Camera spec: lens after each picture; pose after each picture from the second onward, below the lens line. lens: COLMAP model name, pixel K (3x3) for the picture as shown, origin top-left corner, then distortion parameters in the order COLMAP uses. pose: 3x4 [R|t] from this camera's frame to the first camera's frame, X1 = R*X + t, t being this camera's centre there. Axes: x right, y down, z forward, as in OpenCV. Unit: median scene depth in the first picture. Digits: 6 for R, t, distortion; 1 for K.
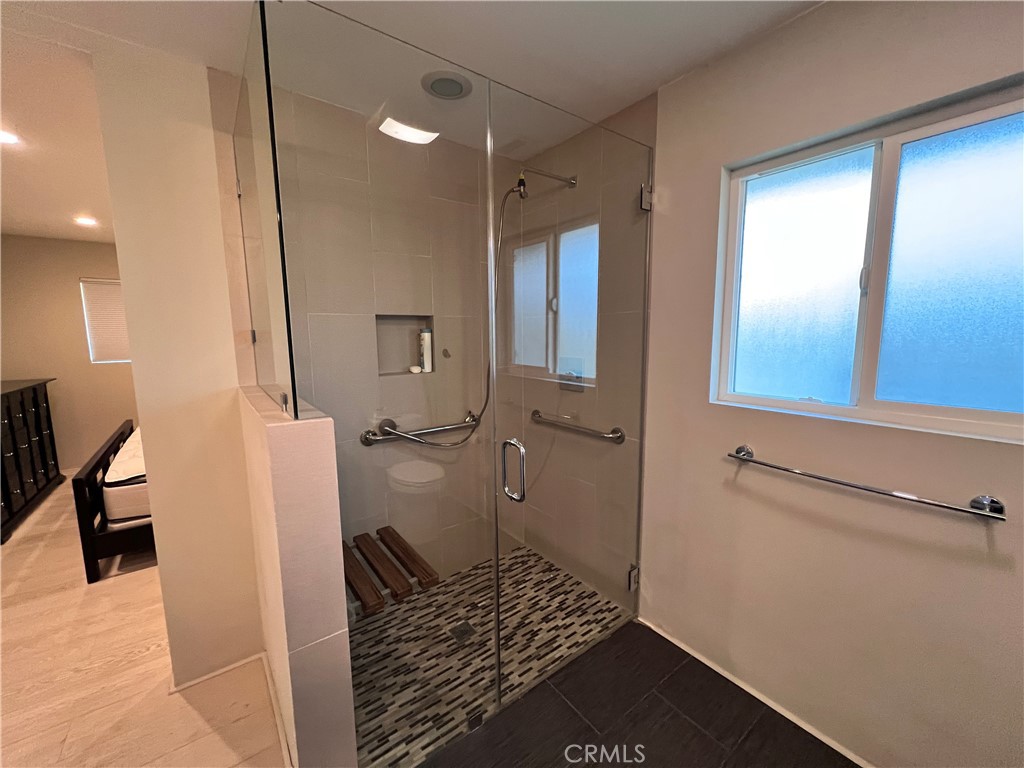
lens RADIAL K [[408.7, 0, 512.4], [0, 408.7, 387.5], [0, 0, 1]] dist [0.001401, -0.000468]
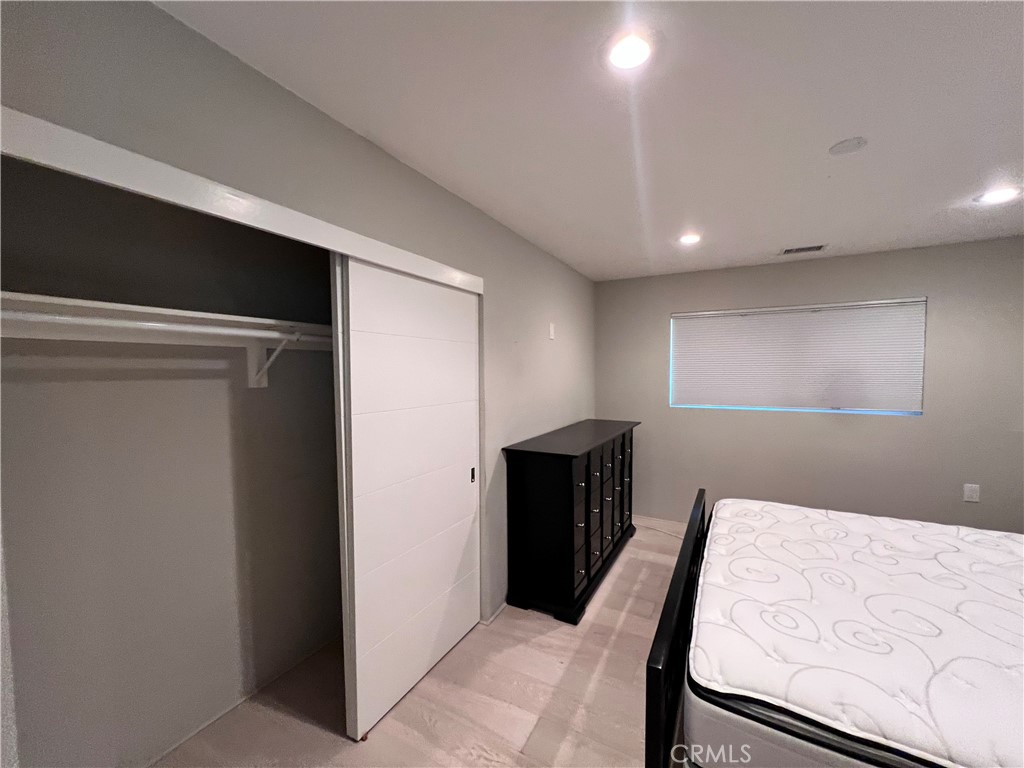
lens RADIAL K [[408.7, 0, 512.4], [0, 408.7, 387.5], [0, 0, 1]] dist [0.001401, -0.000468]
pose [[0.417814, 0.048218, -0.907252, -0.425350], [-0.116398, 0.993202, -0.000818, -0.071985], [0.901045, 0.105944, 0.420587, 0.360297]]
